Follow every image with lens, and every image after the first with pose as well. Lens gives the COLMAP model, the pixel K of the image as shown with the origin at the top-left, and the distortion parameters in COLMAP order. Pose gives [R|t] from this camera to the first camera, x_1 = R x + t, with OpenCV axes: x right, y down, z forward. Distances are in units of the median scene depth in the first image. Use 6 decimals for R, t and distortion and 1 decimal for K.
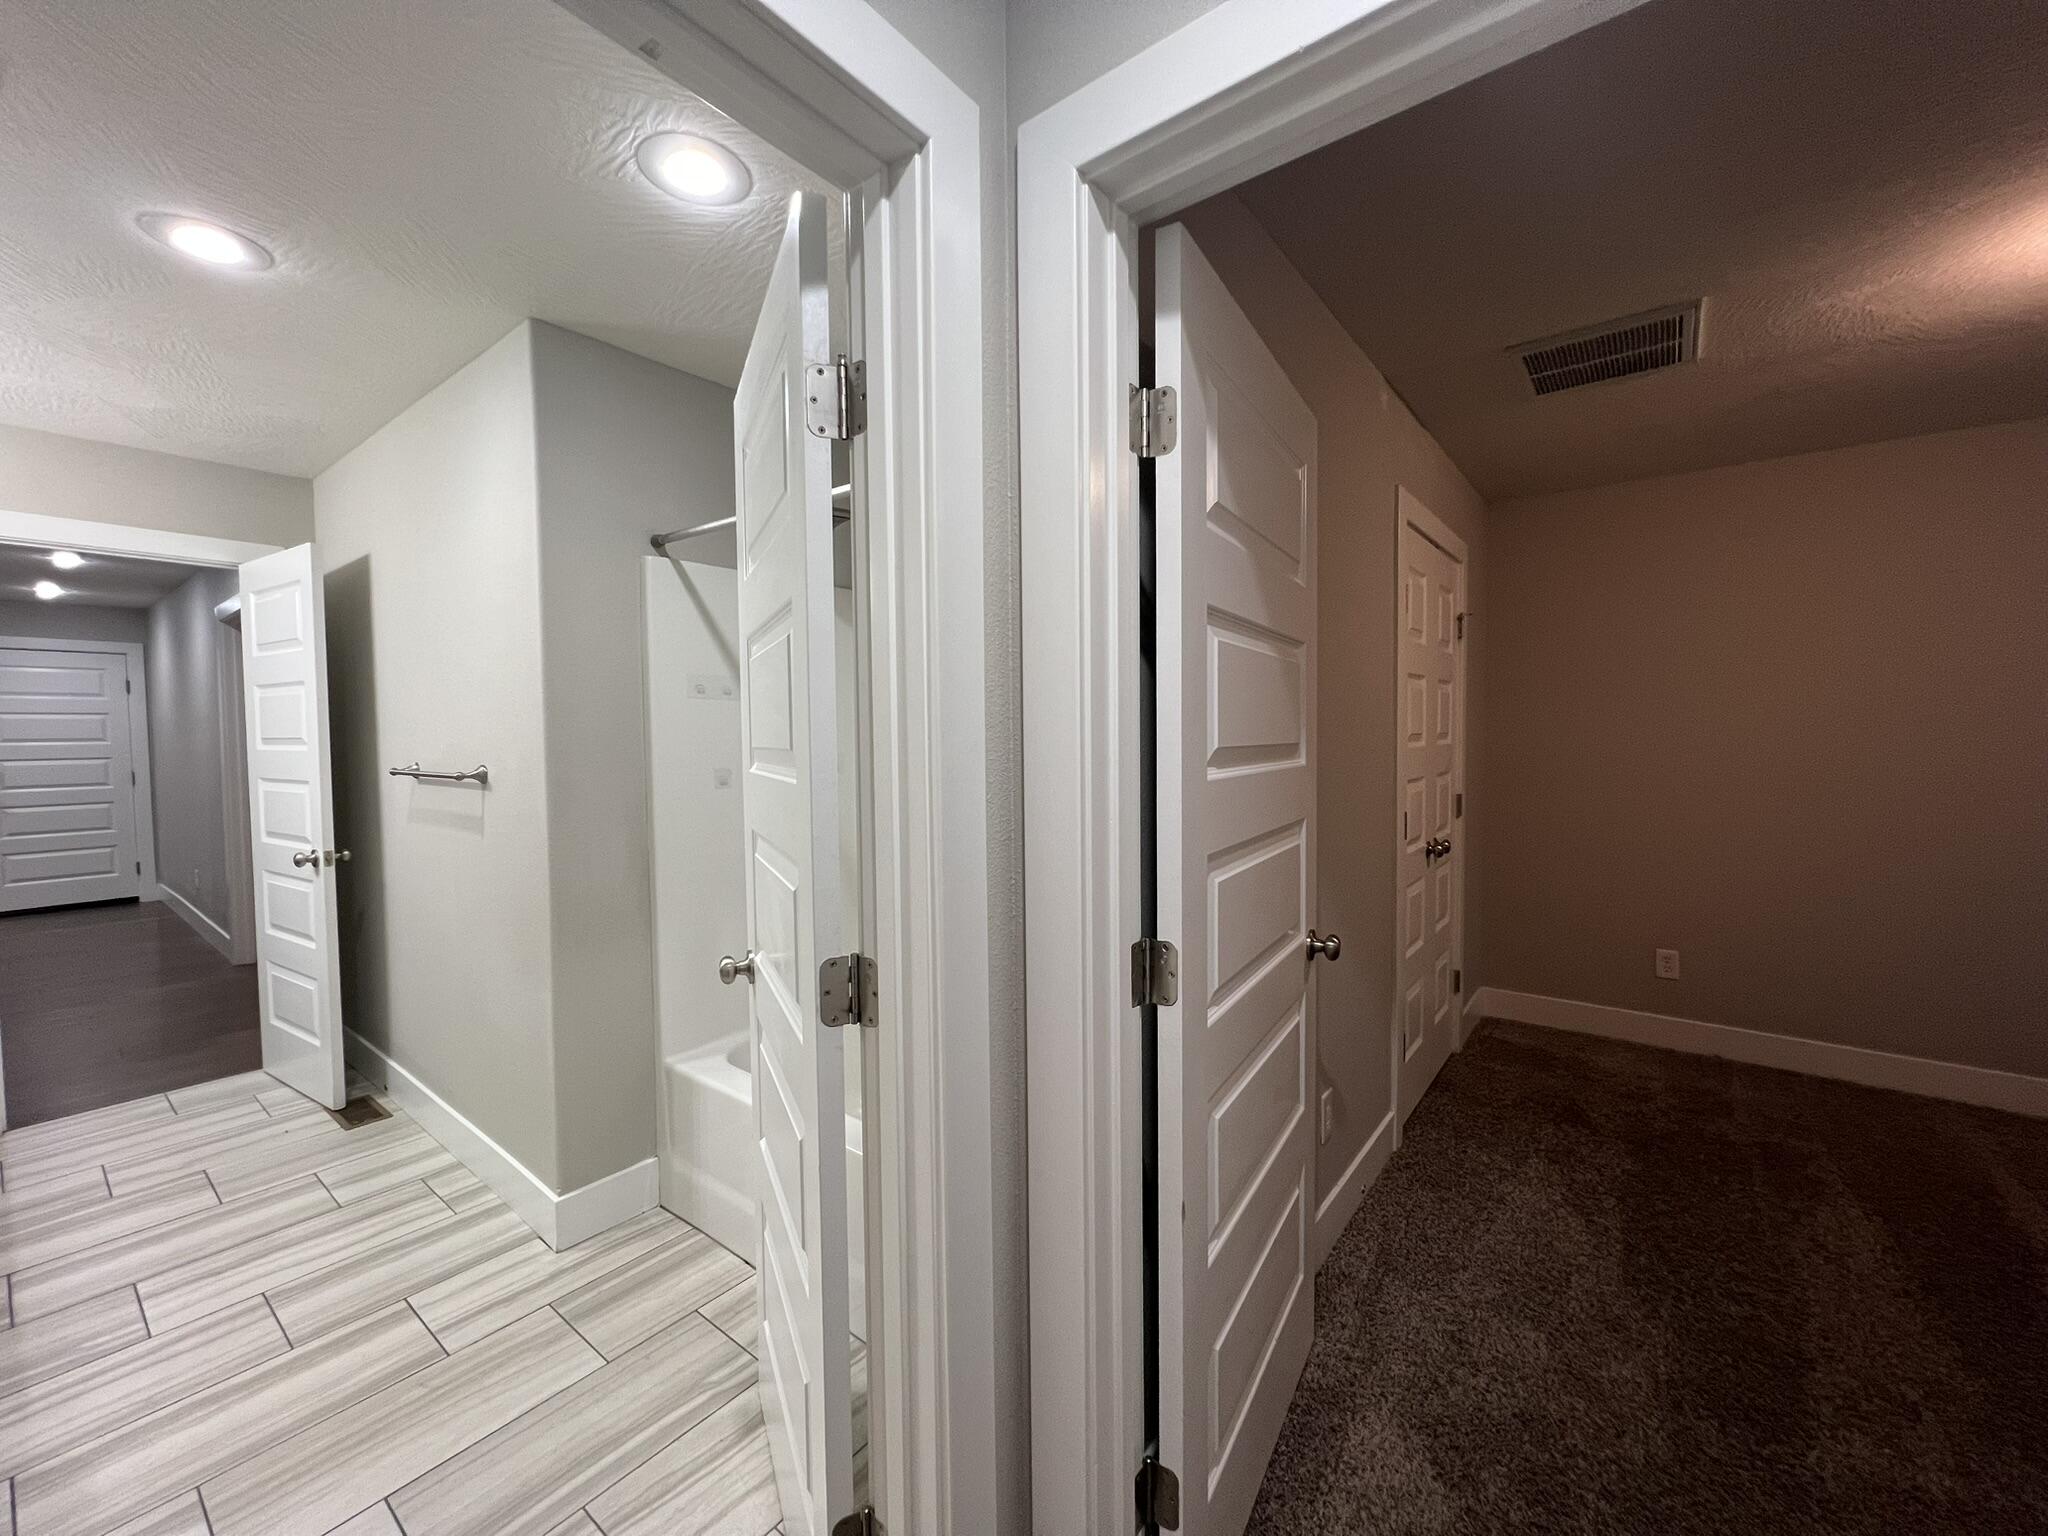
lens RADIAL K [[816.2, 0, 1026.7], [0, 816.2, 767.2], [0, 0, 1]] dist [-0.000485, 0.000315]
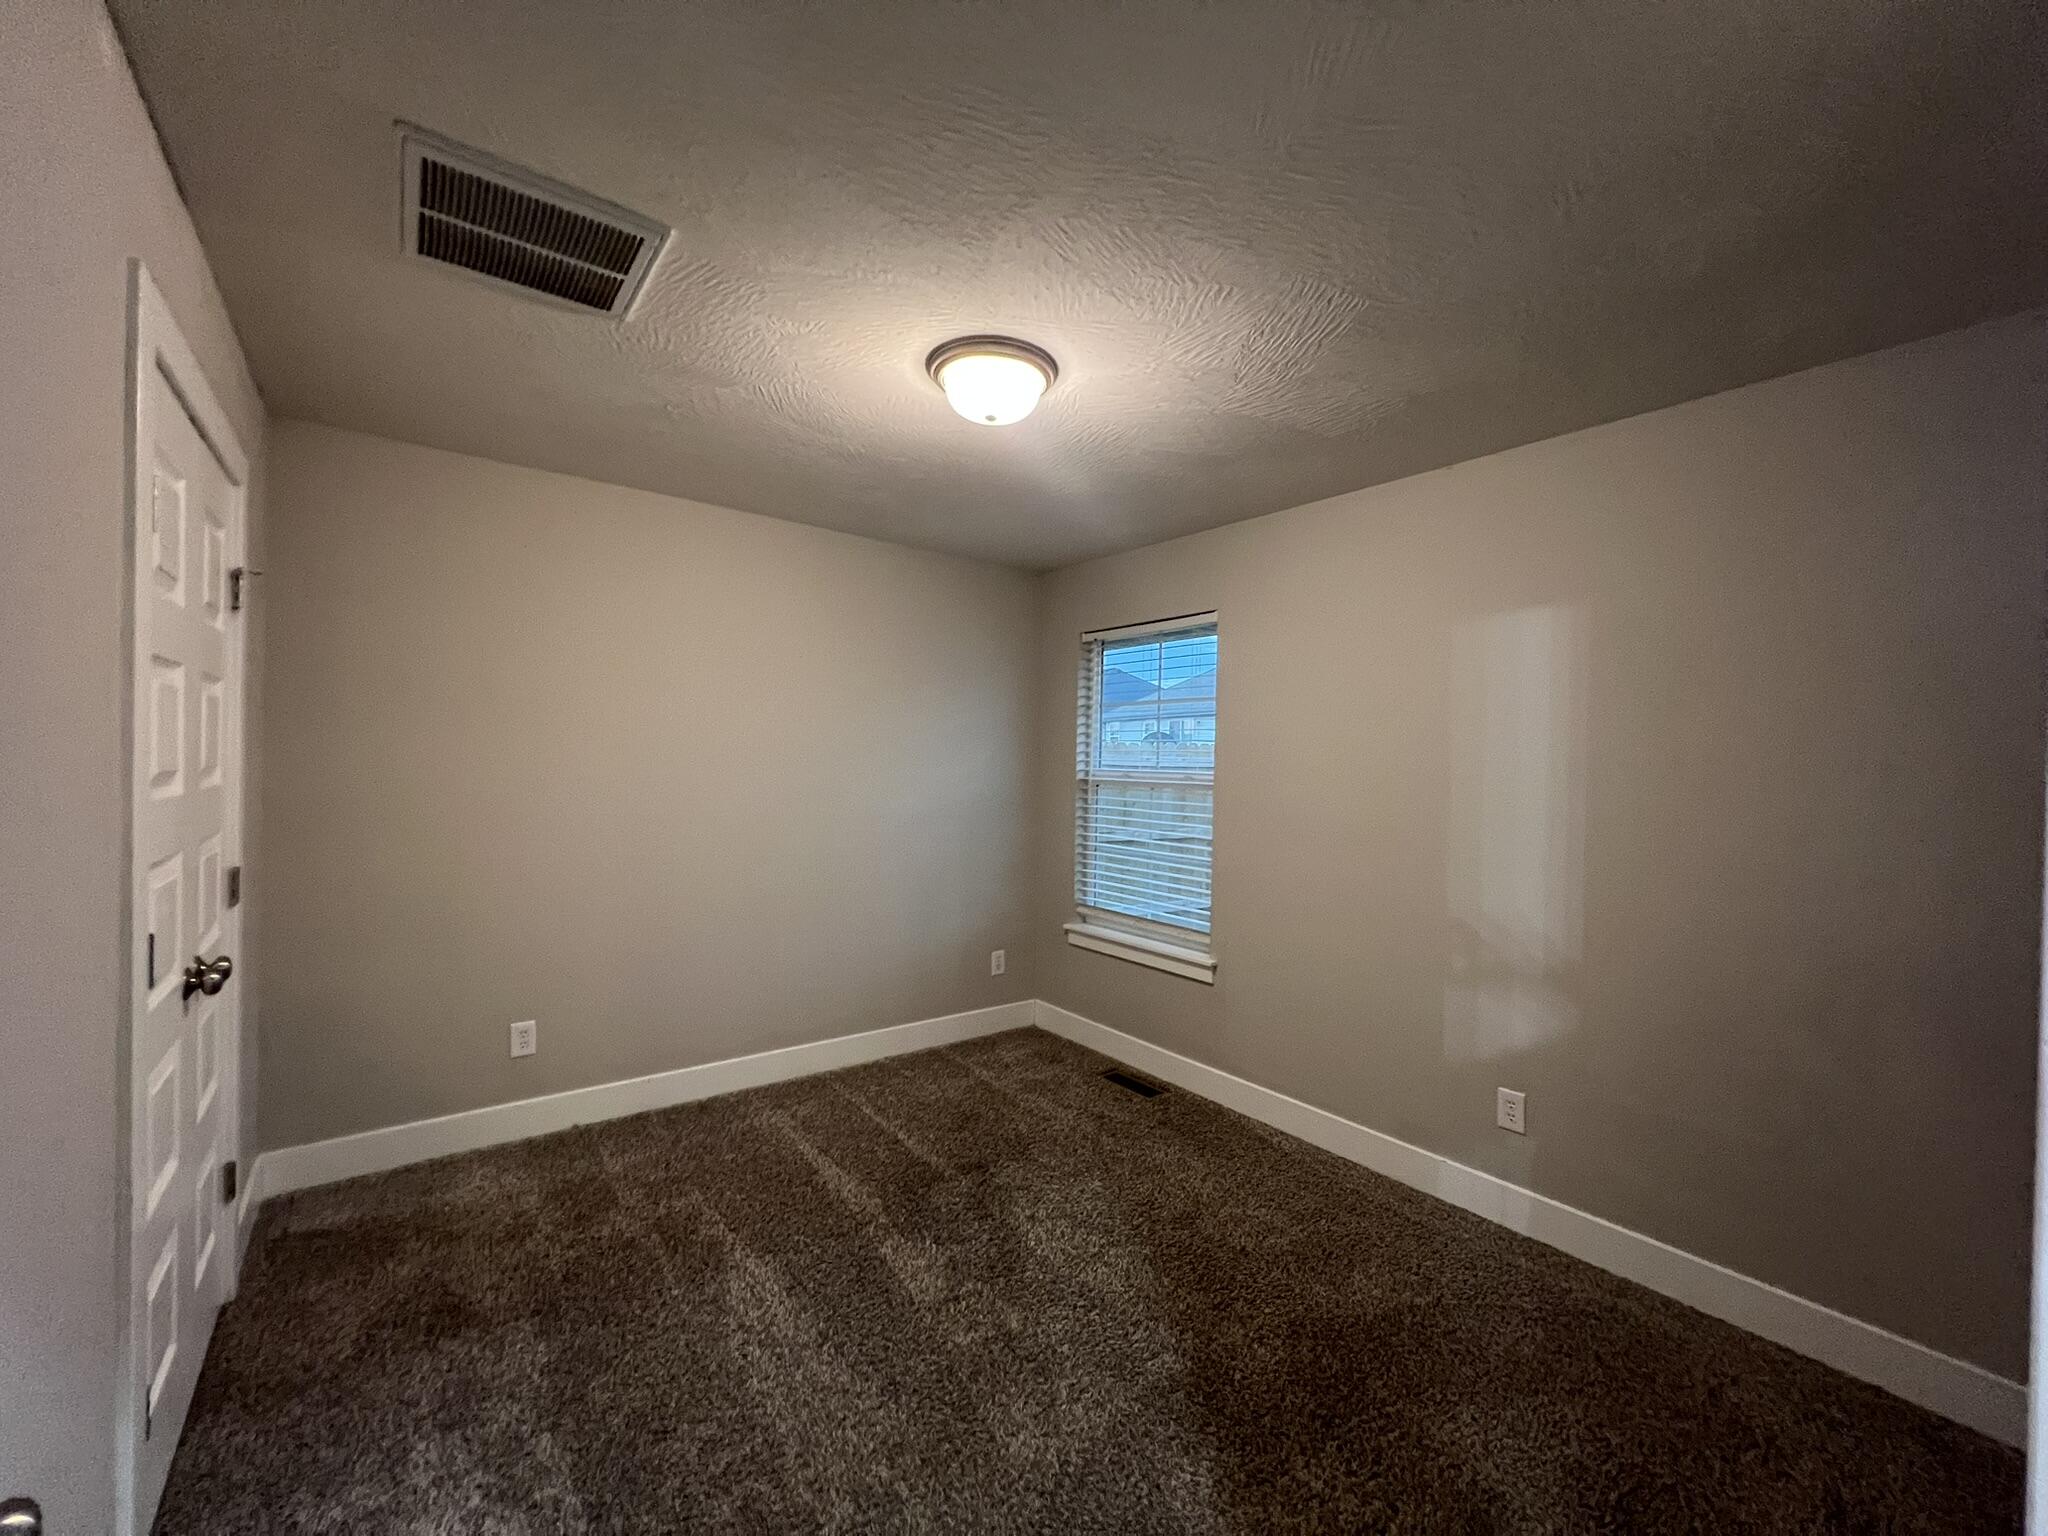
lens RADIAL K [[816.2, 0, 1026.7], [0, 816.2, 767.2], [0, 0, 1]] dist [-0.000485, 0.000315]
pose [[0.247266, 0.008462, 0.968911, 0.101147], [0.015957, 0.999791, -0.012804, -0.026321], [-0.968816, 0.018627, 0.247080, 0.316621]]
